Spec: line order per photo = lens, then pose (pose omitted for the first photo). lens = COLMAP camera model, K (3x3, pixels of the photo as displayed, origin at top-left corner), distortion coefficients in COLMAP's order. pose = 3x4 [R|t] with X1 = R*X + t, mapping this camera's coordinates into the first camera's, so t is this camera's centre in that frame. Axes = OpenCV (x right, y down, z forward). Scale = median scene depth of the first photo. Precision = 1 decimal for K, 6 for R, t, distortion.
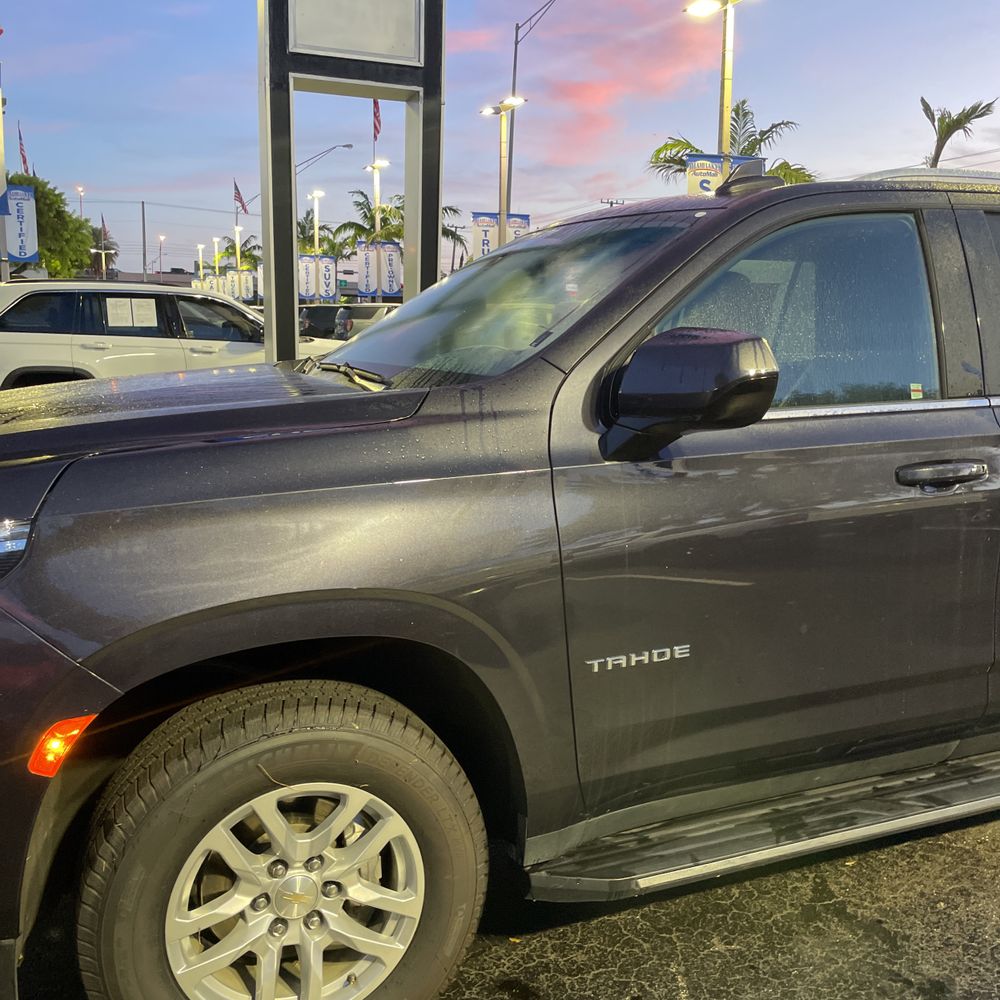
lens RADIAL K [[1024.0, 0, 498.8], [0, 1024.0, 490.7], [0, 0, 1]] dist [0.037007, 0.000000]
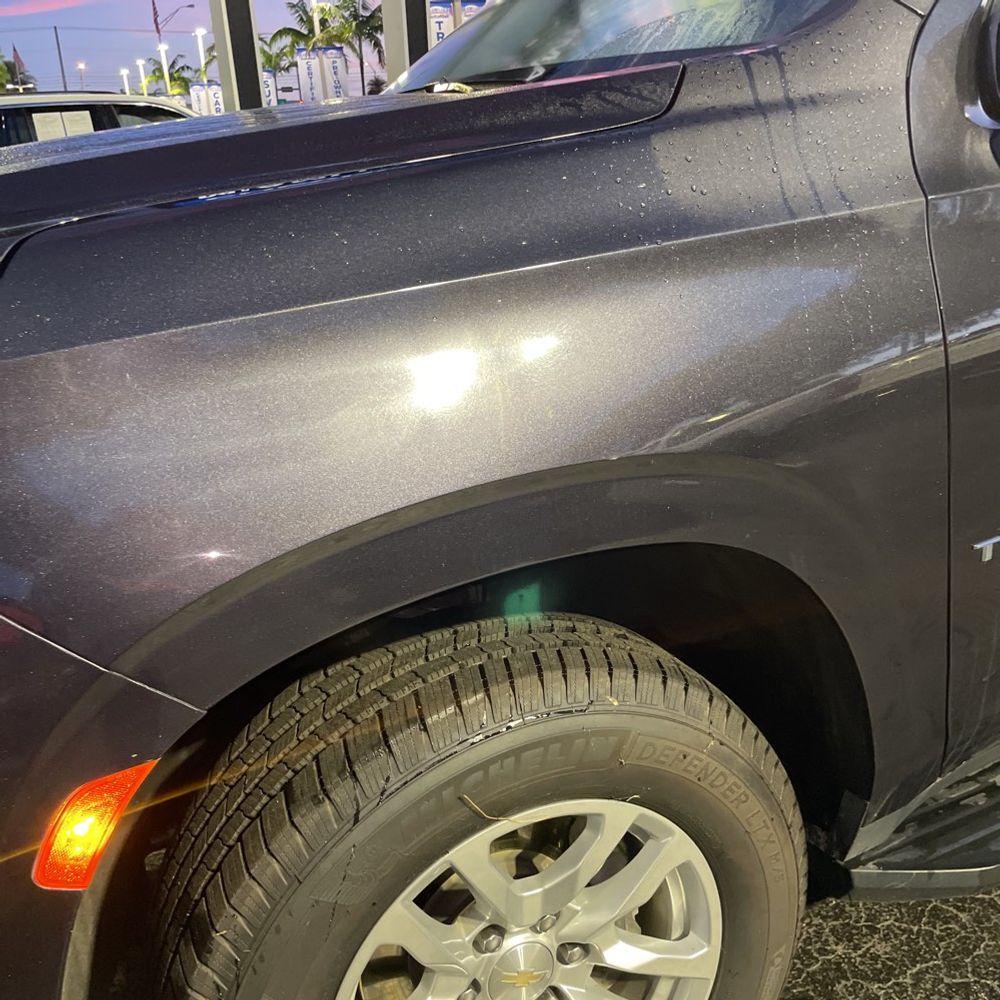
lens RADIAL K [[1024.0, 0, 494.1], [0, 1024.0, 491.0], [0, 0, 1]] dist [0.037007, 0.000000]
pose [[0.996203, -0.085951, 0.013859, -0.052523], [0.082313, 0.981712, 0.171656, 0.004823], [-0.028359, -0.169863, 0.985060, 0.124337]]
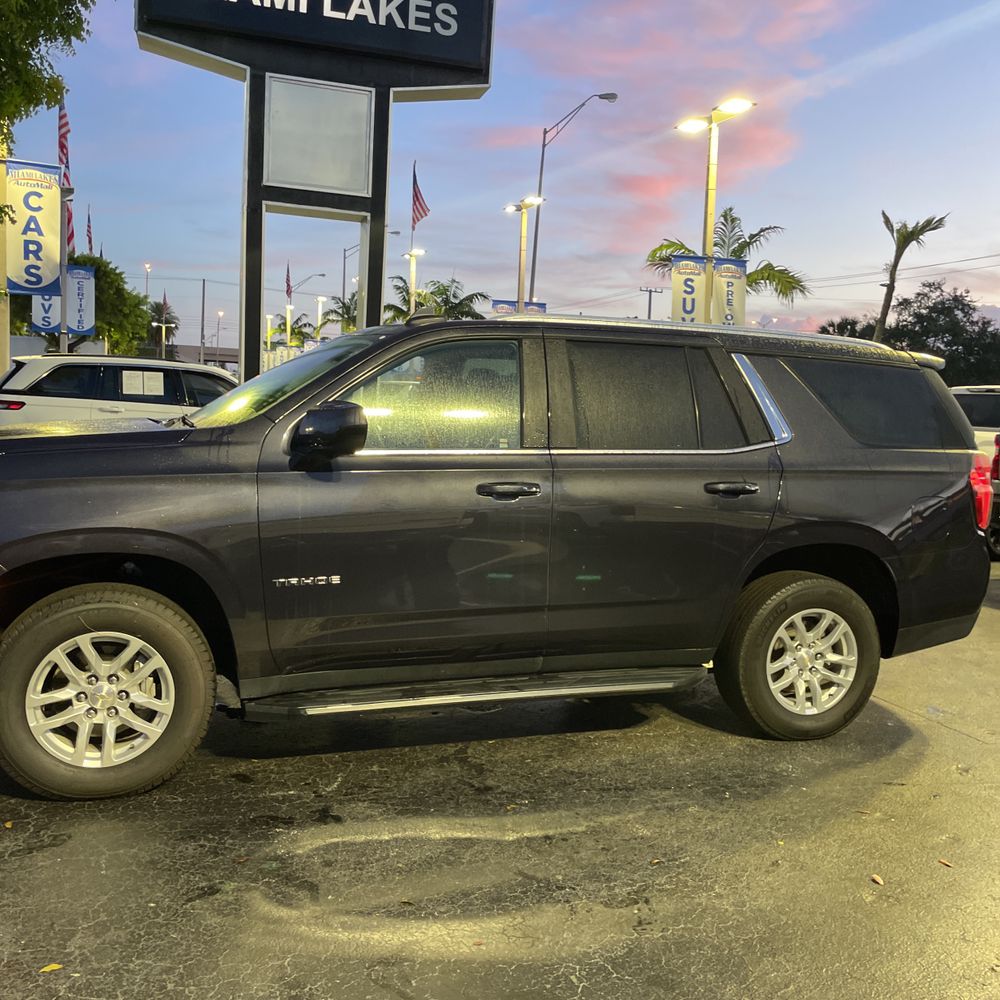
lens RADIAL K [[1024.0, 0, 499.3], [0, 1024.0, 499.0], [0, 0, 1]] dist [0.037007, 0.000000]
pose [[0.998377, 0.033932, -0.045738, 0.158027], [-0.036985, 0.997023, -0.067662, 0.036741], [0.043306, 0.069244, 0.996659, -0.226287]]
